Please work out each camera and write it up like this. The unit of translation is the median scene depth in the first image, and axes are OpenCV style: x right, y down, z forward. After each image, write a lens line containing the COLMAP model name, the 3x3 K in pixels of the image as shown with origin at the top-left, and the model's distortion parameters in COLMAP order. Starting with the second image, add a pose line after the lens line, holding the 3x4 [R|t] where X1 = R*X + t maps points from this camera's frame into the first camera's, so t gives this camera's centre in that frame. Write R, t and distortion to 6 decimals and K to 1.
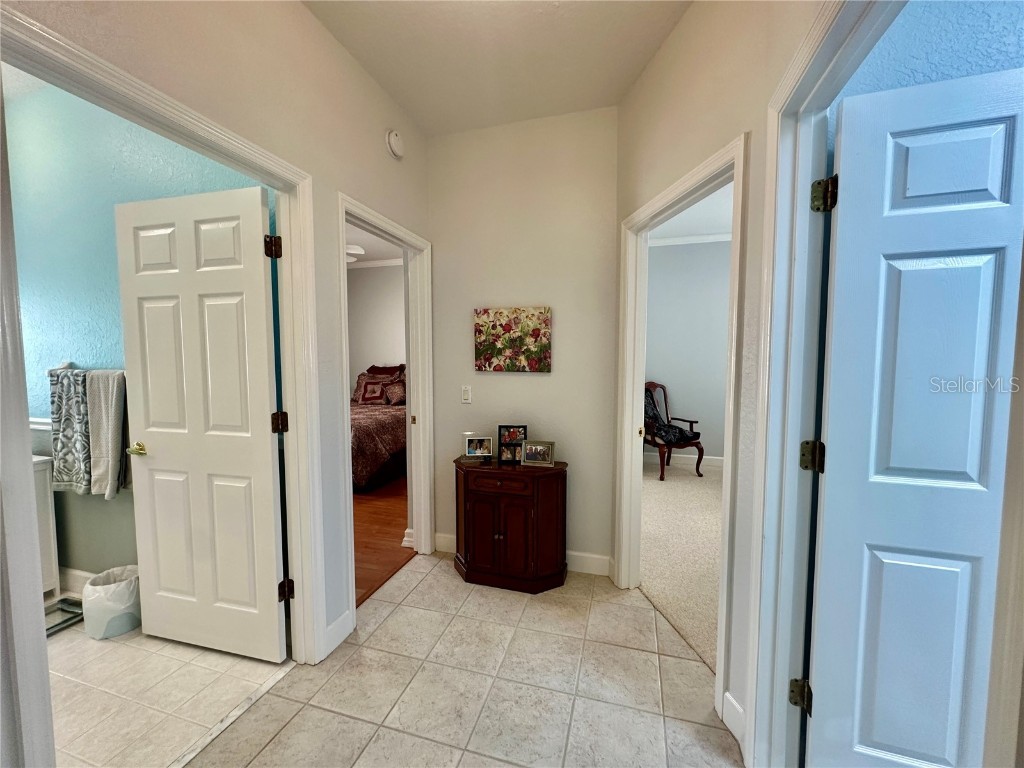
lens RADIAL K [[408.5, 0, 515.7], [0, 408.5, 381.8], [0, 0, 1]] dist [-0.003020, 0.000039]
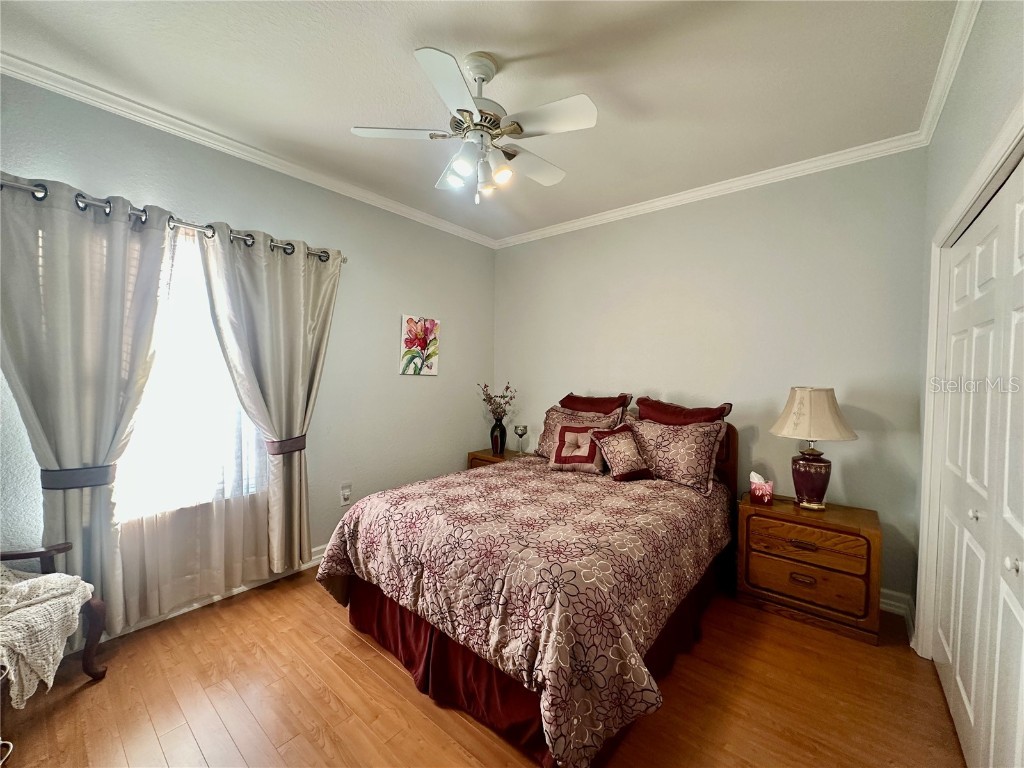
lens RADIAL K [[408.5, 0, 510.3], [0, 408.5, 384.6], [0, 0, 1]] dist [-0.003020, 0.000039]
pose [[0.917255, 0.020300, -0.397782, -0.217340], [-0.034460, 0.999000, -0.028481, -0.037341], [0.396806, 0.039832, 0.917038, 0.474752]]
